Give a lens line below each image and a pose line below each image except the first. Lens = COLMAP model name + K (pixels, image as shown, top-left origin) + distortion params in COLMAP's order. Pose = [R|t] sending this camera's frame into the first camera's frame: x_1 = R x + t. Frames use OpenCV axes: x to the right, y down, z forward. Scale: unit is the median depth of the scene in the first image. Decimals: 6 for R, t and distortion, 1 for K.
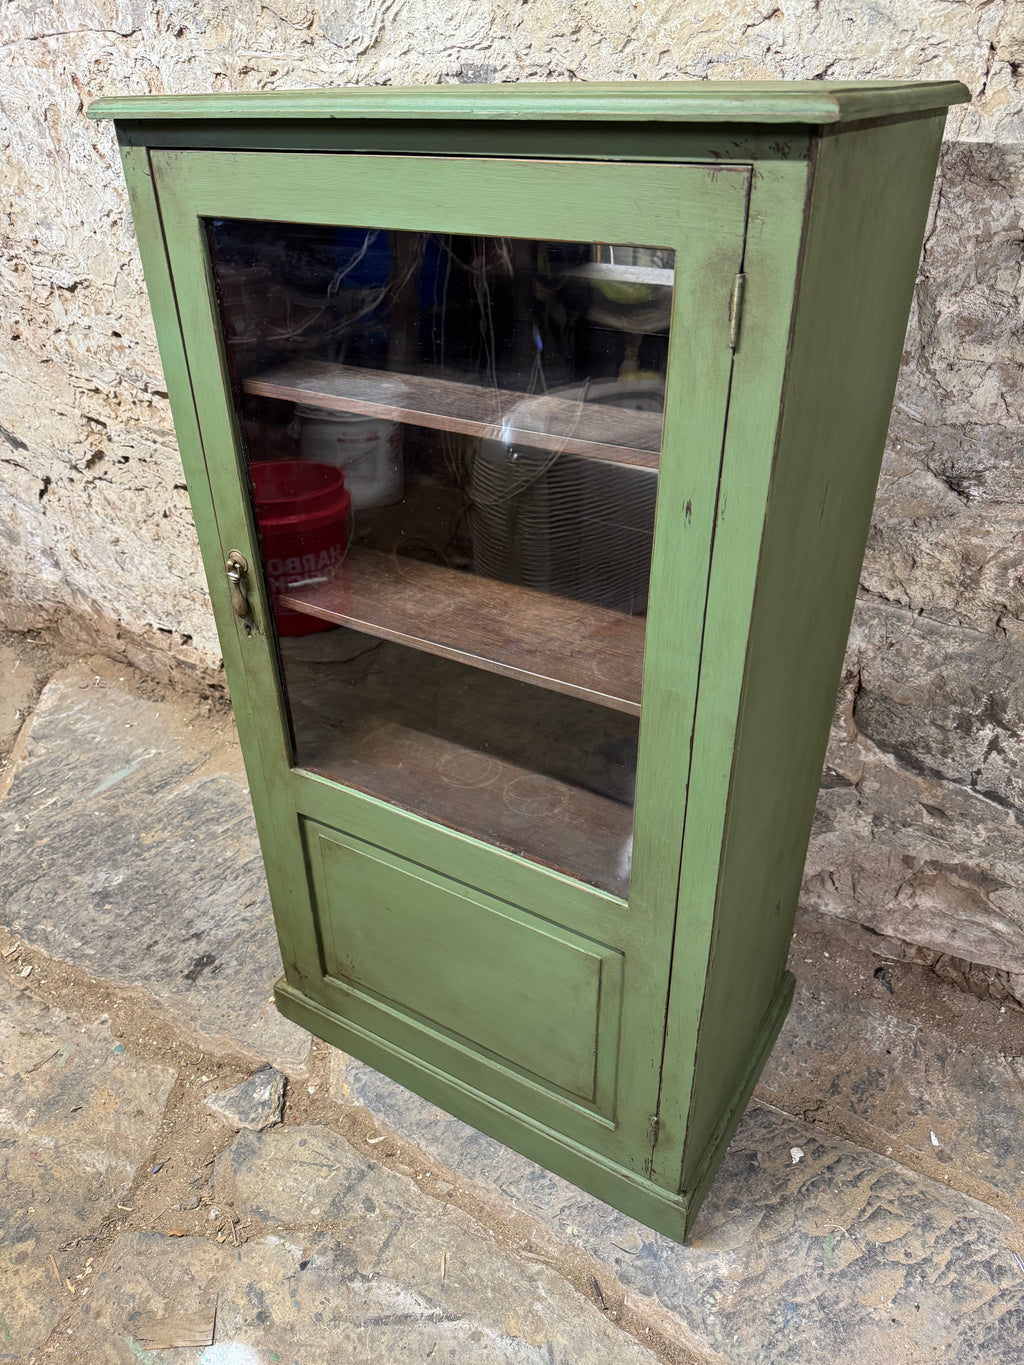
lens RADIAL K [[985.1, 0, 507.8], [0, 985.1, 684.7], [0, 0, 1]] dist [0.000192, -0.003194]
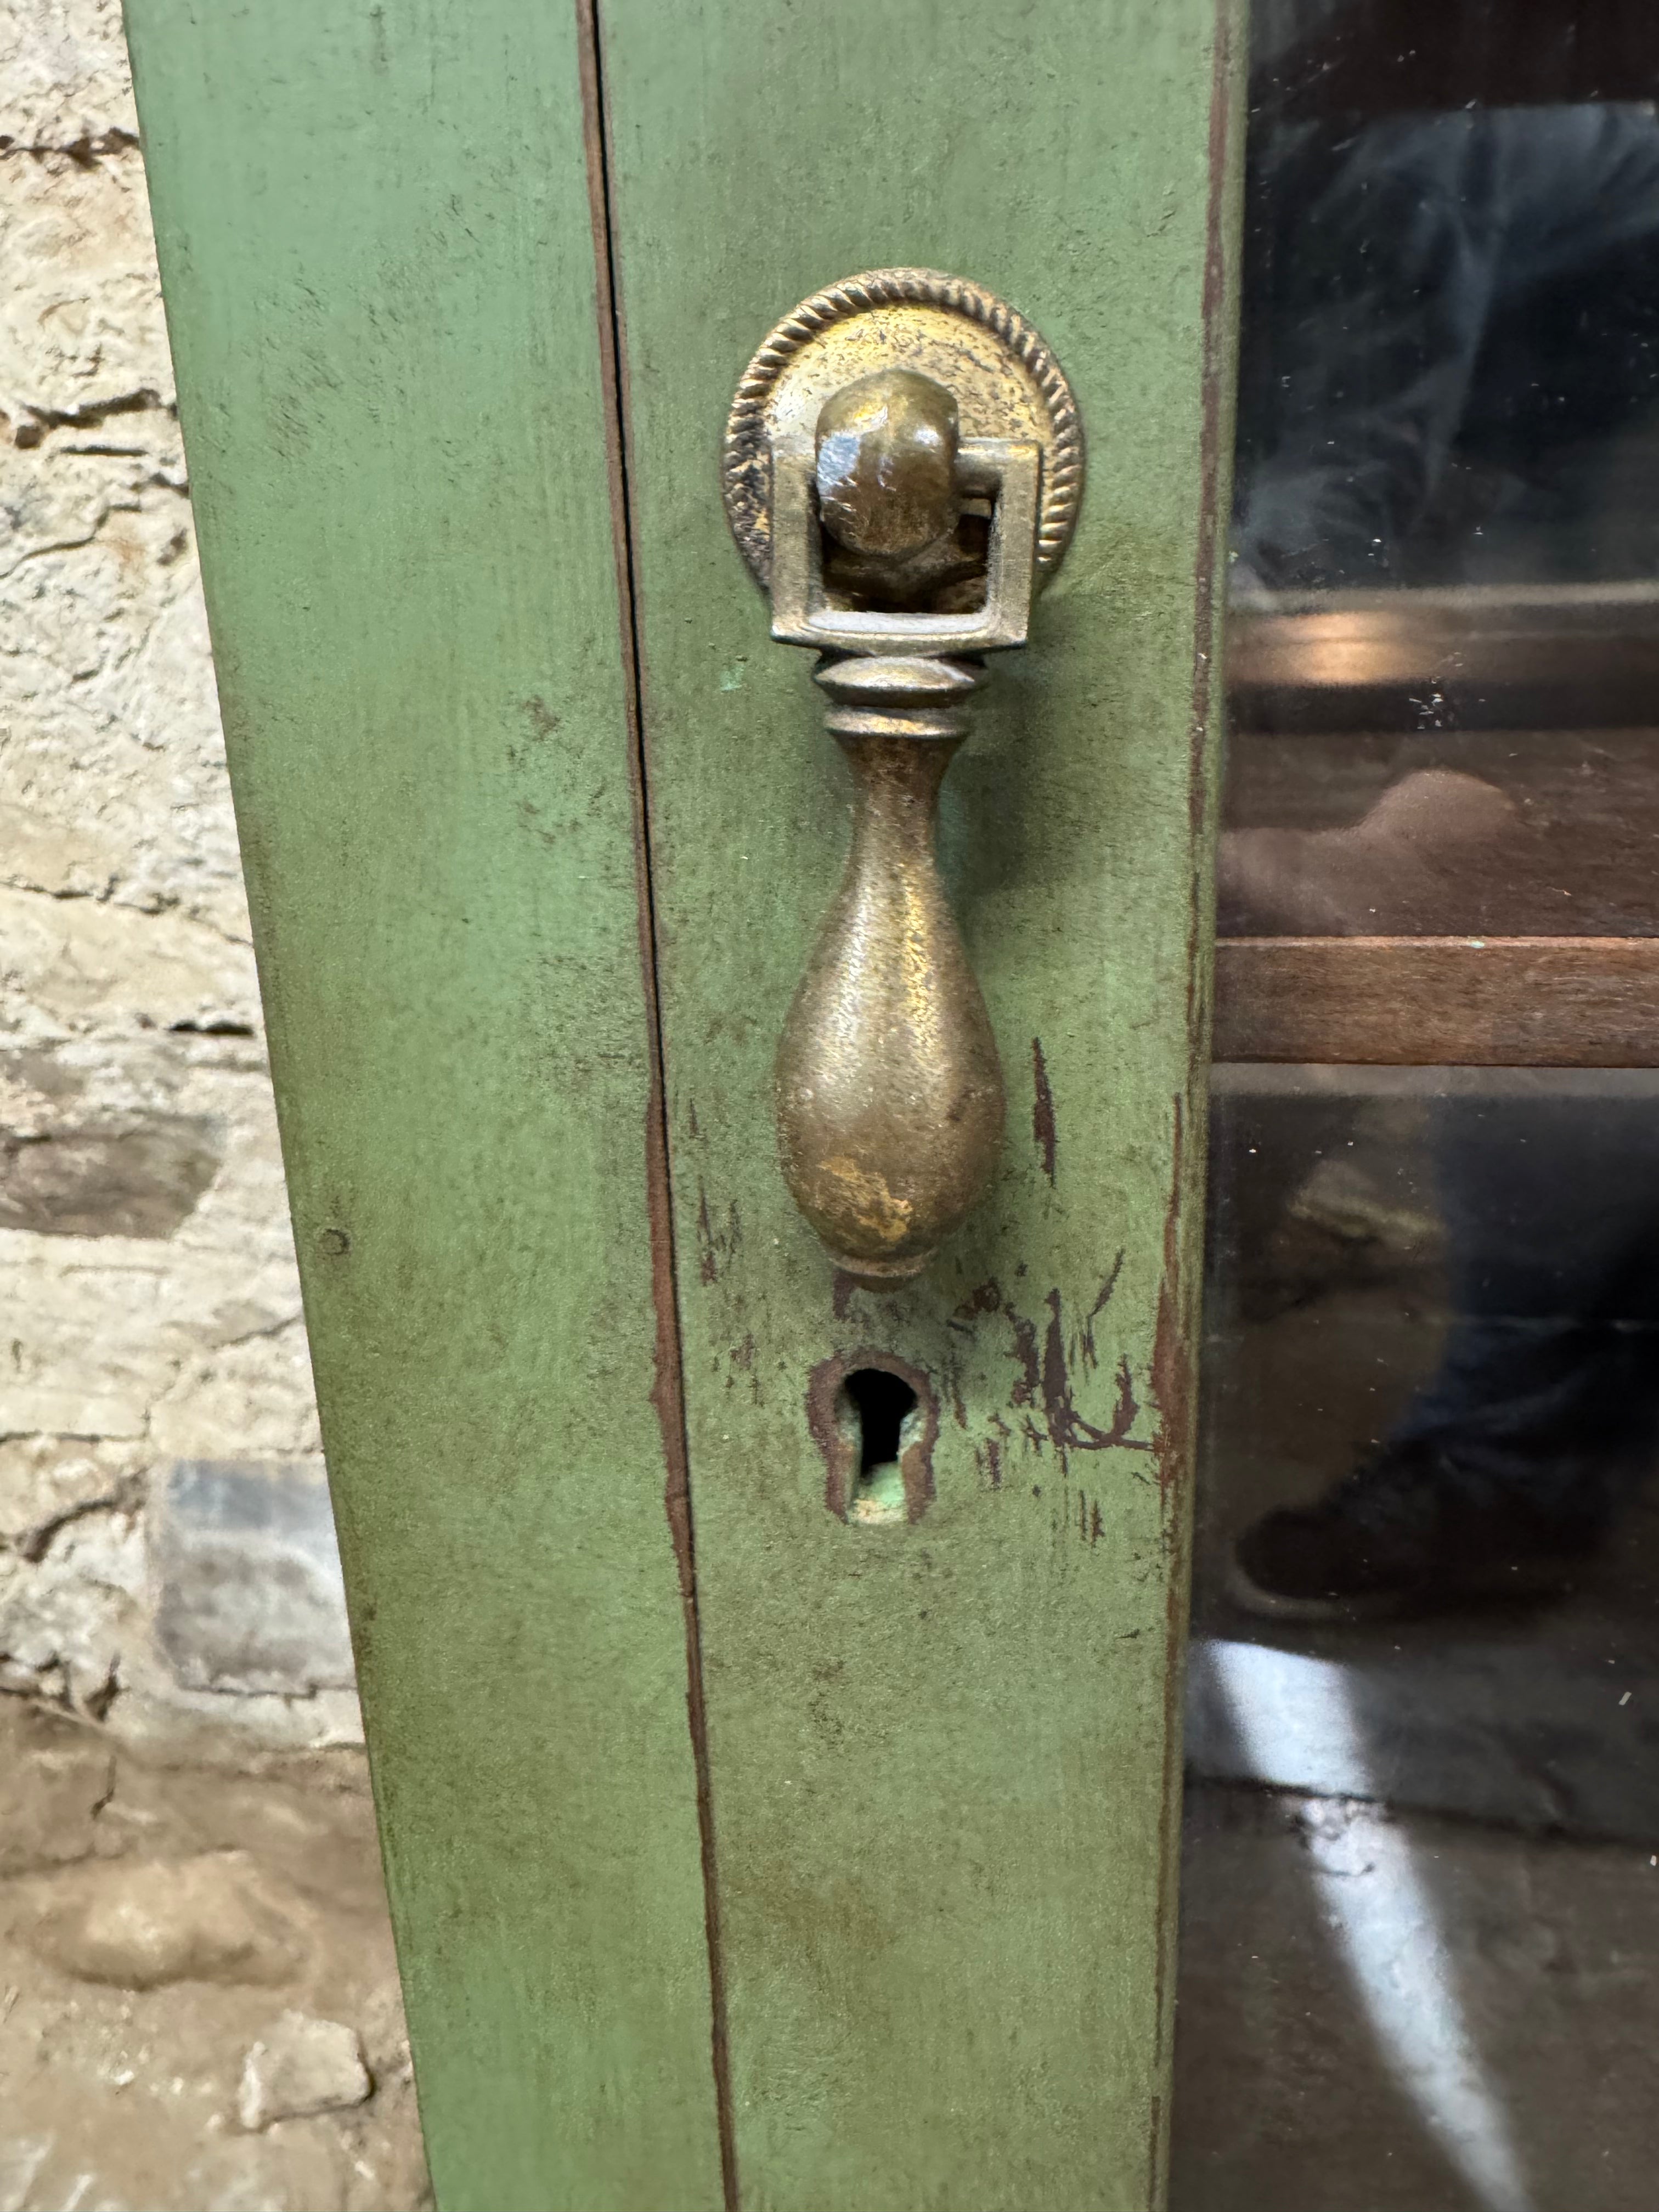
lens RADIAL K [[1563.3, 0, 825.5], [0, 1563.3, 995.5], [0, 0, 1]] dist [-0.001908, -0.000853]
pose [[0.902675, -0.135673, 0.408375, -0.286950], [0.243291, 0.943672, -0.224260, -0.056562], [-0.354945, 0.301788, 0.884838, 0.796615]]
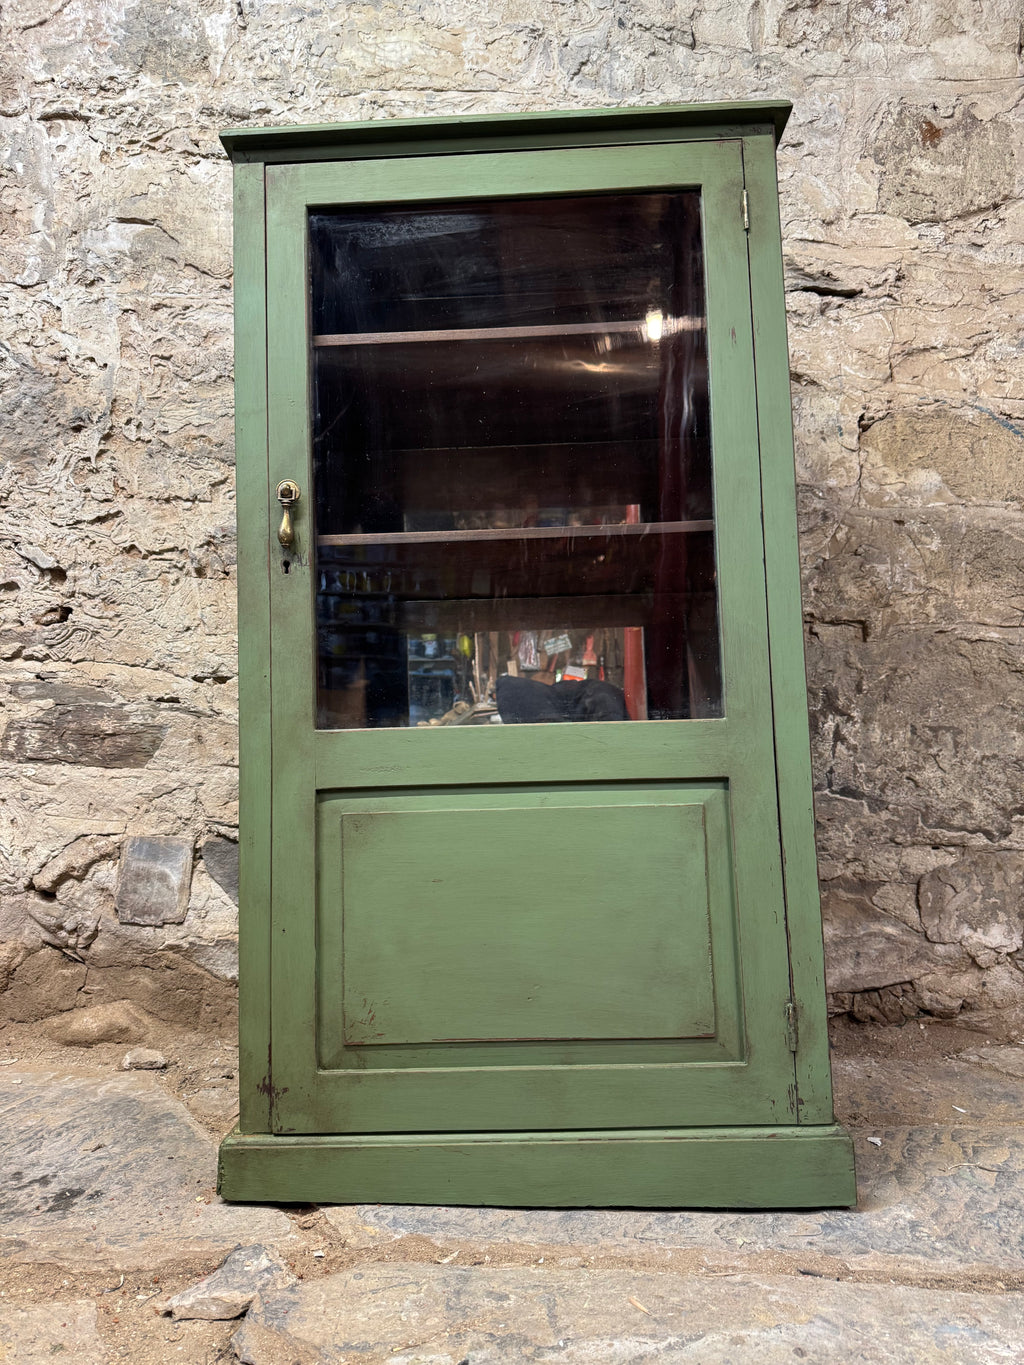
lens RADIAL K [[980.5, 0, 506.7], [0, 980.5, 679.8], [0, 0, 1]] dist [0.027981, -0.038426]
pose [[0.869934, 0.036806, 0.491793, -0.505488], [0.274767, 0.791926, -0.545304, 0.582800], [-0.409535, 0.609506, 0.678810, 0.275924]]
